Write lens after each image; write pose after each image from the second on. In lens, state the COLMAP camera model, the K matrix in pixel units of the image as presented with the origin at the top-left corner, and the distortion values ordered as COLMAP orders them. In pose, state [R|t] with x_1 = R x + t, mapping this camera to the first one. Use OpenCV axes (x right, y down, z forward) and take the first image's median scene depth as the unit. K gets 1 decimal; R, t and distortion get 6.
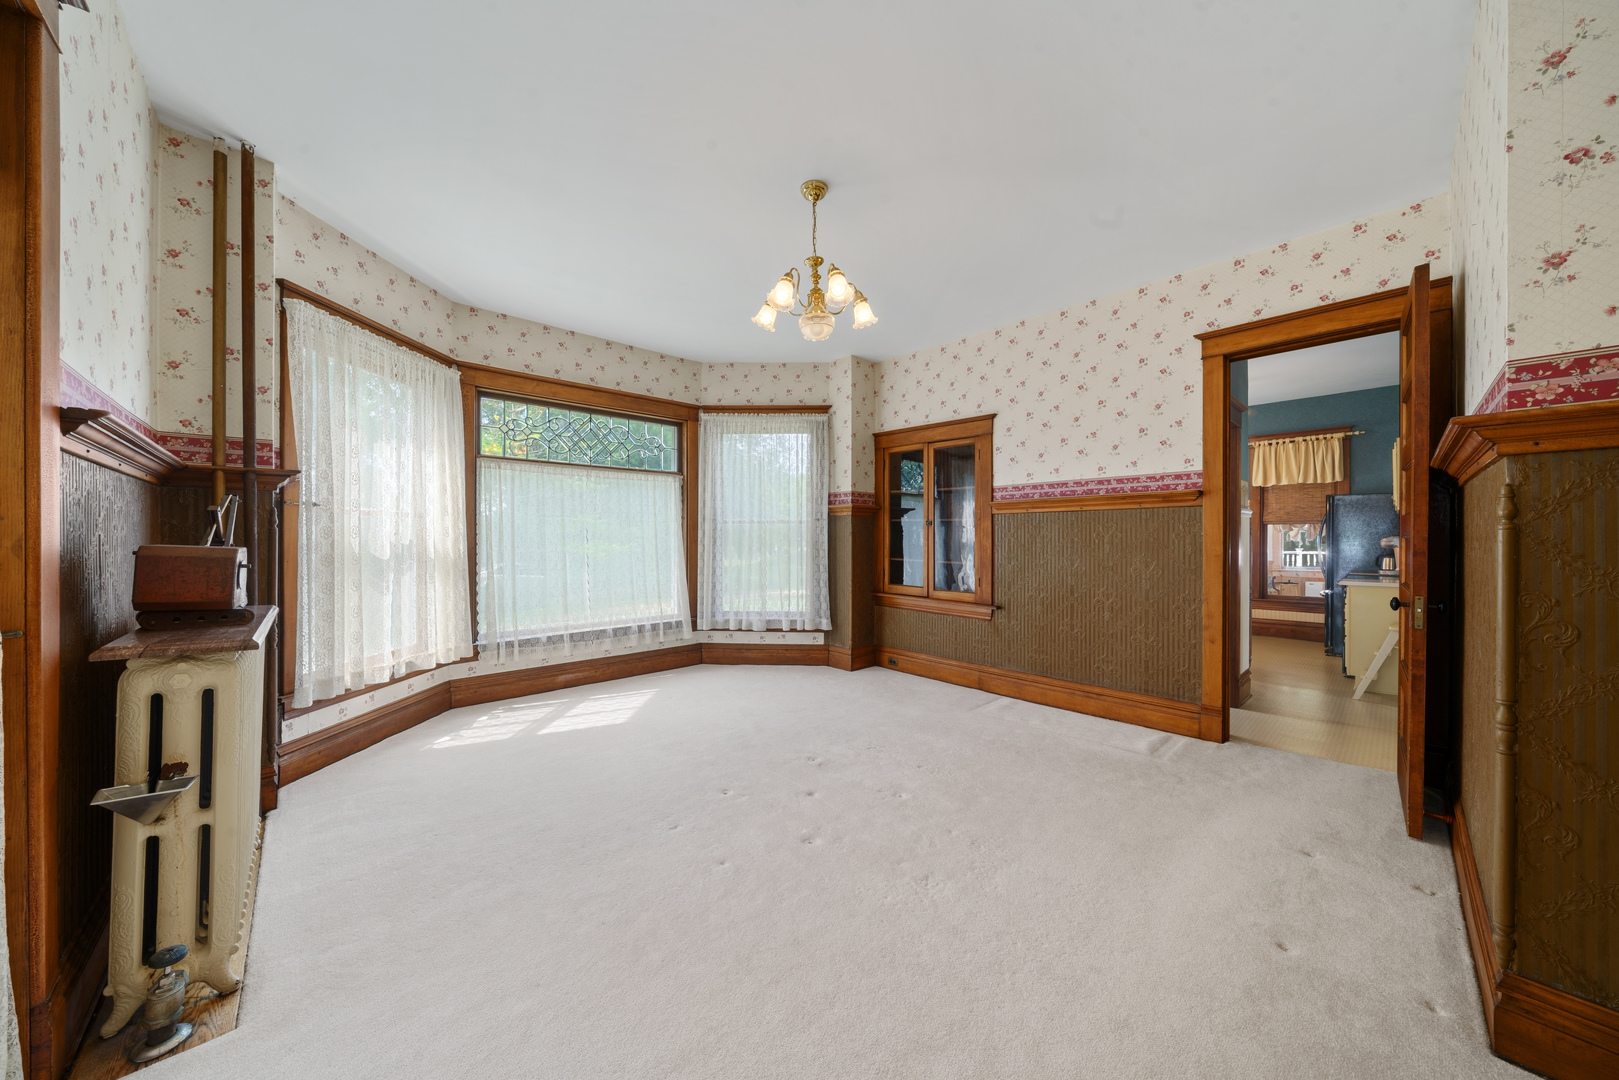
lens RADIAL K [[552.5, 0, 797.0], [0, 552.5, 539.4], [0, 0, 1]] dist [-0.010827, 0.001855]
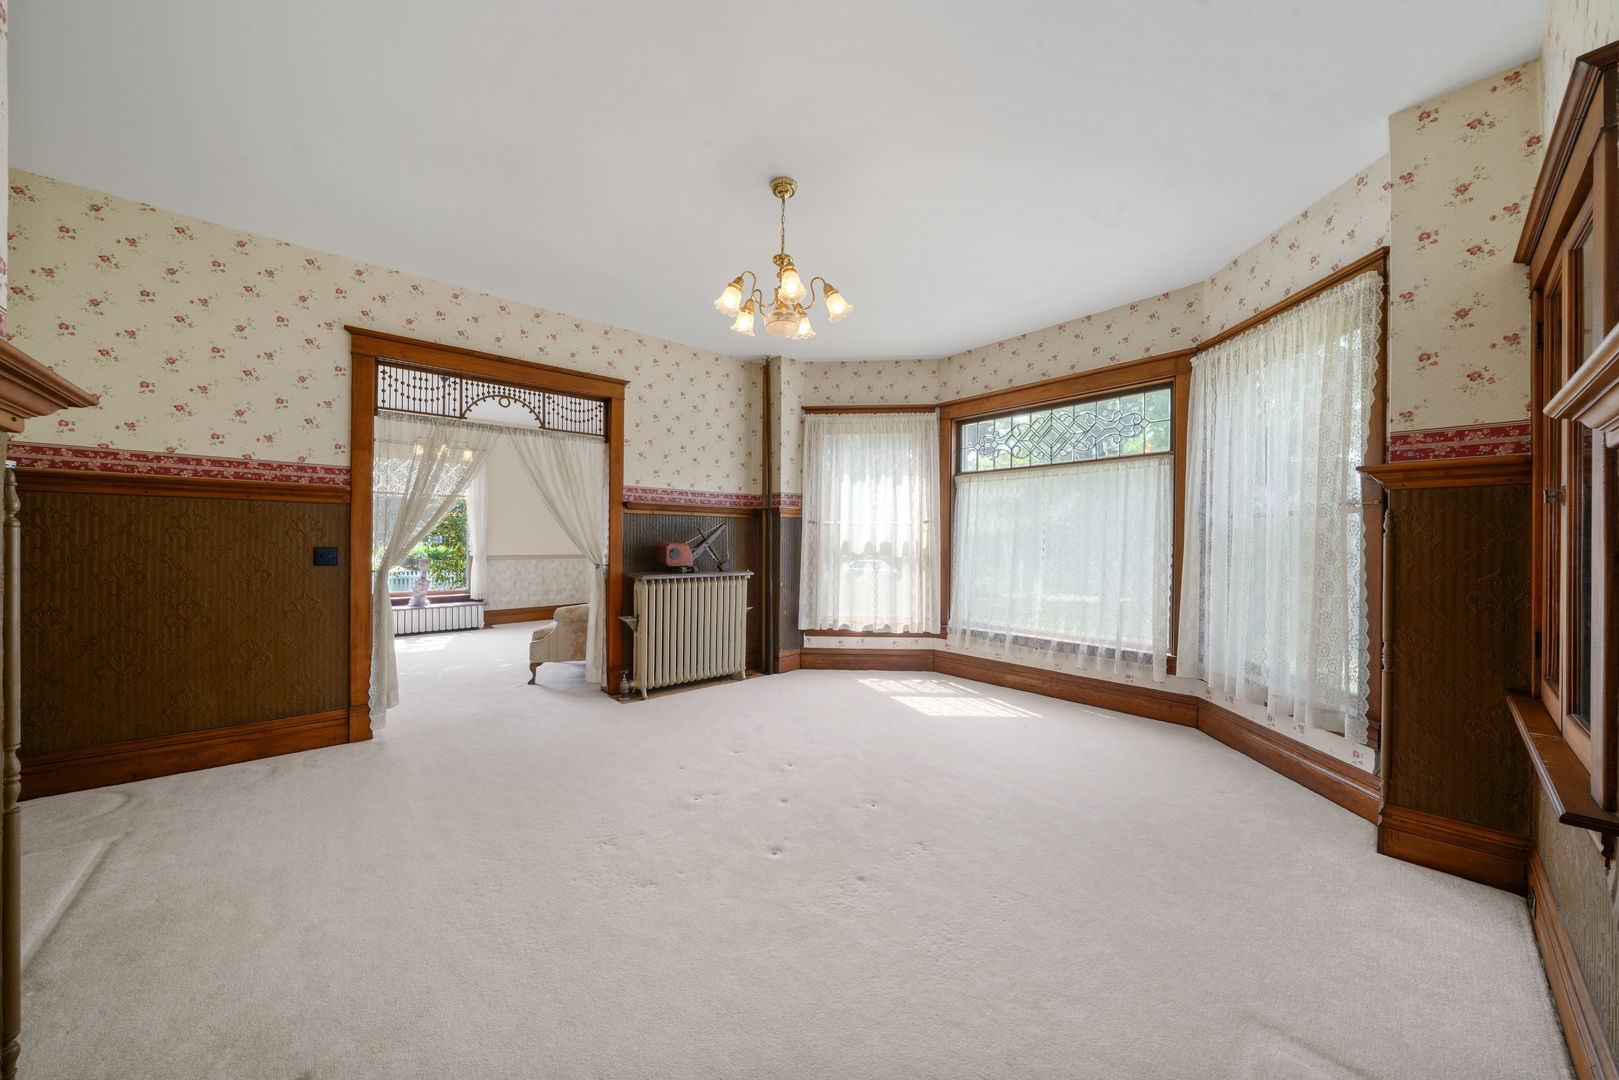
lens RADIAL K [[552.5, 0, 815.2], [0, 552.5, 545.6], [0, 0, 1]] dist [-0.010827, 0.001855]
pose [[-0.021192, 0.007924, -0.999744, 0.657570], [-0.007358, 0.999940, 0.008081, -0.000495], [0.999748, 0.007527, -0.021132, 0.708198]]
